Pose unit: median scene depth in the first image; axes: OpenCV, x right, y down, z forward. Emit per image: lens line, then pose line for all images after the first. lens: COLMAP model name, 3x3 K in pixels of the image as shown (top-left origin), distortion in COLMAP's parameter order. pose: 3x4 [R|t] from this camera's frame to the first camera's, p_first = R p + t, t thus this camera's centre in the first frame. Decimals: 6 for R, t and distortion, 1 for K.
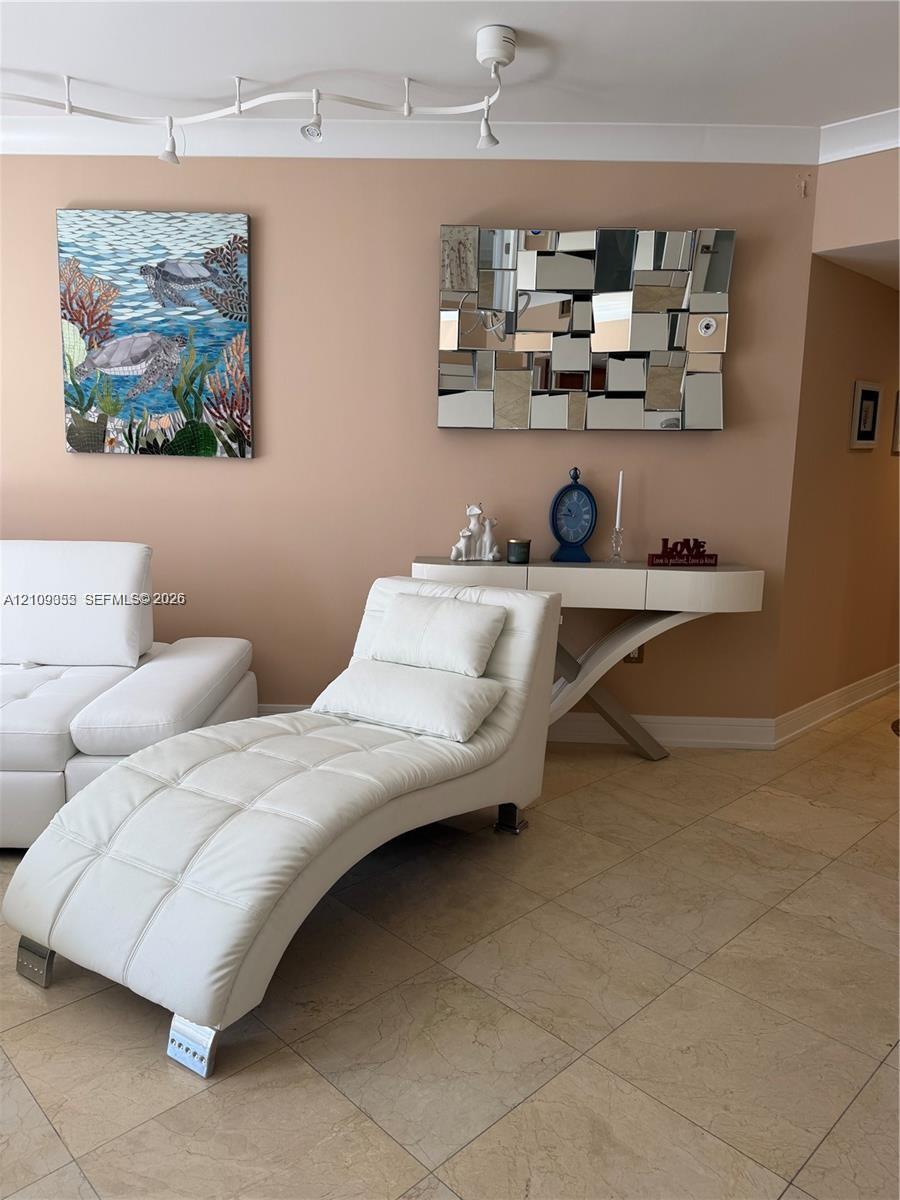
lens RADIAL K [[787.7, 0, 450.0], [0, 787.7, 600.0], [0, 0, 1]] dist [0.065744, -0.114456]
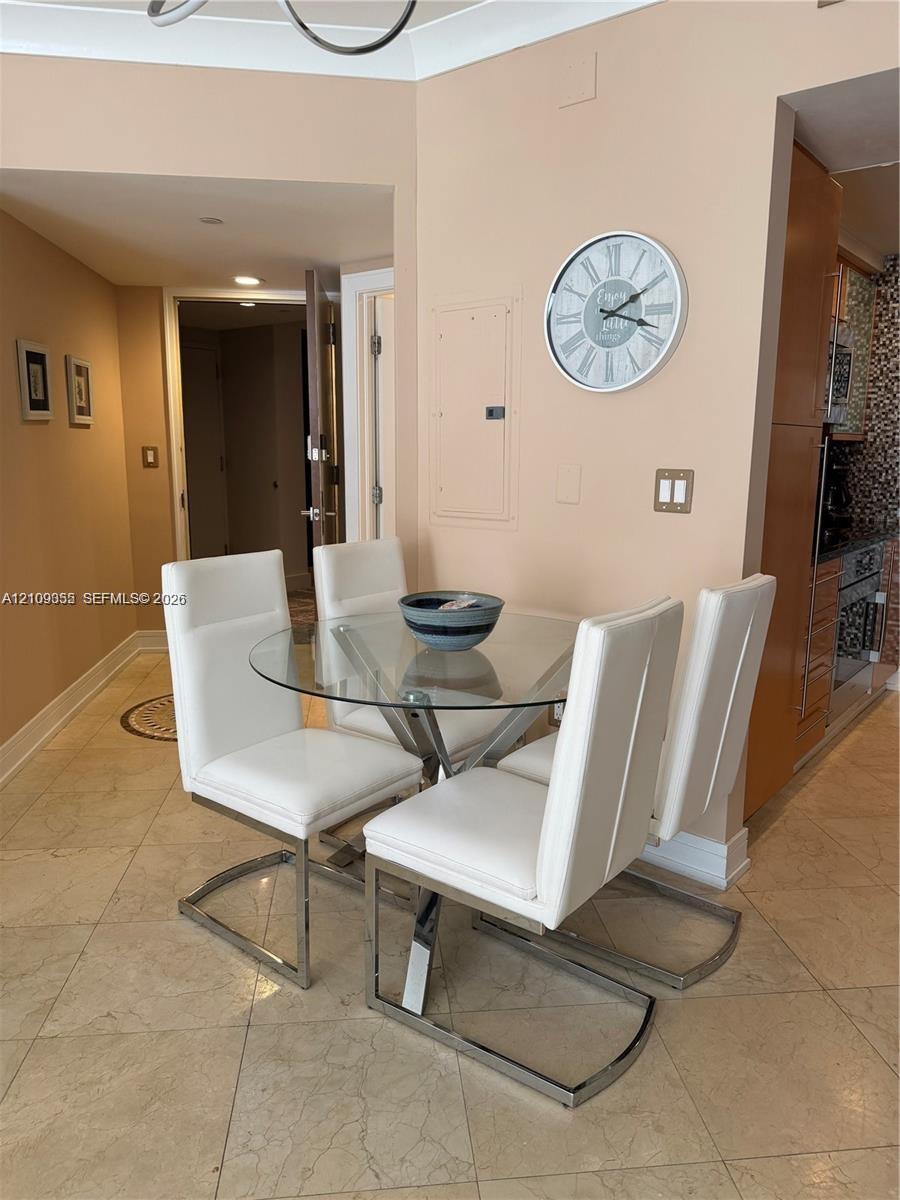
lens RADIAL K [[857.3, 0, 450.0], [0, 857.3, 600.0], [0, 0, 1]] dist [0.004324, 0.000891]
pose [[0.608412, -0.148447, 0.779614, 0.052171], [0.132704, 0.987549, 0.084477, -0.024351], [-0.782447, 0.052060, 0.620537, 0.119293]]
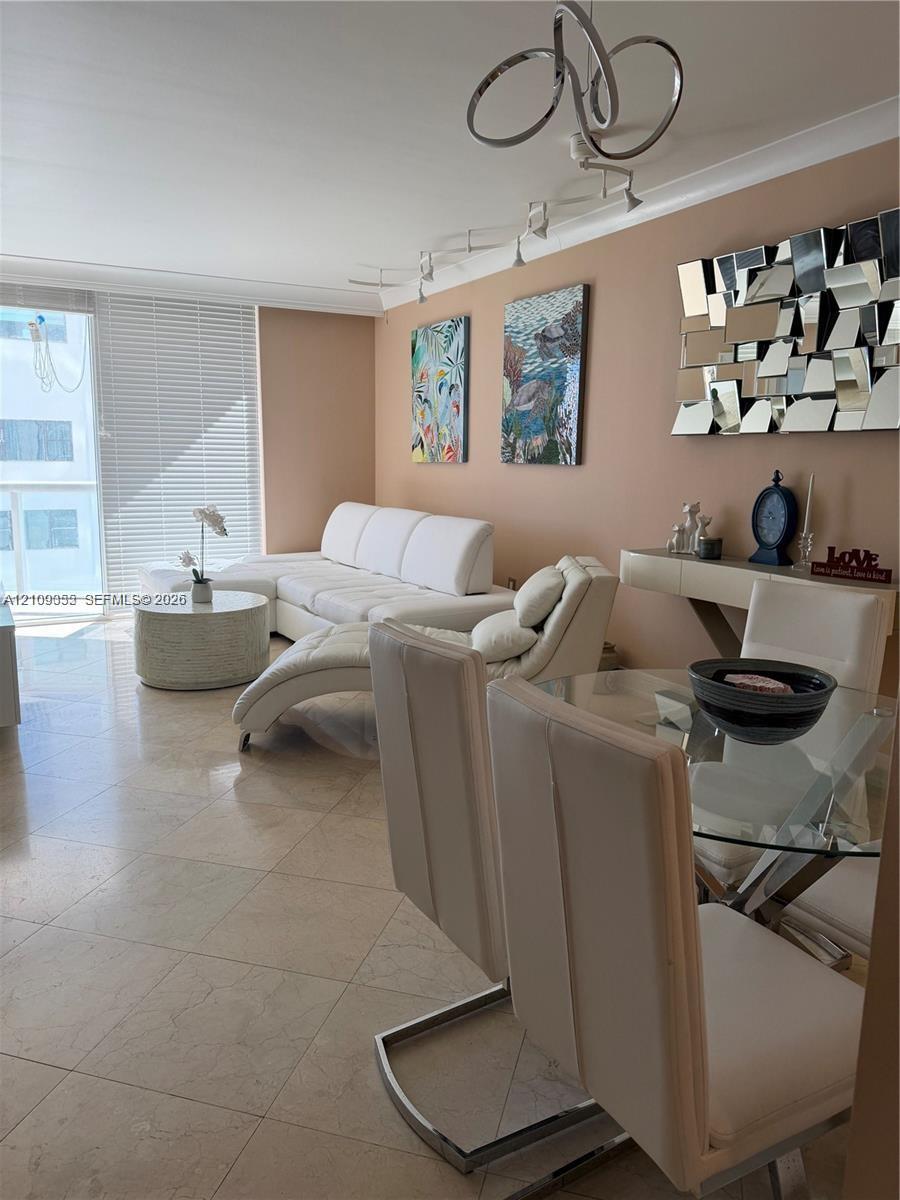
lens RADIAL K [[787.7, 0, 450.0], [0, 787.7, 600.0], [0, 0, 1]] dist [0.065744, -0.114456]
pose [[0.526022, 0.133488, -0.839929, 0.810772], [-0.131236, 0.988517, 0.074913, -0.026529], [0.840284, 0.070823, 0.537500, 0.121871]]
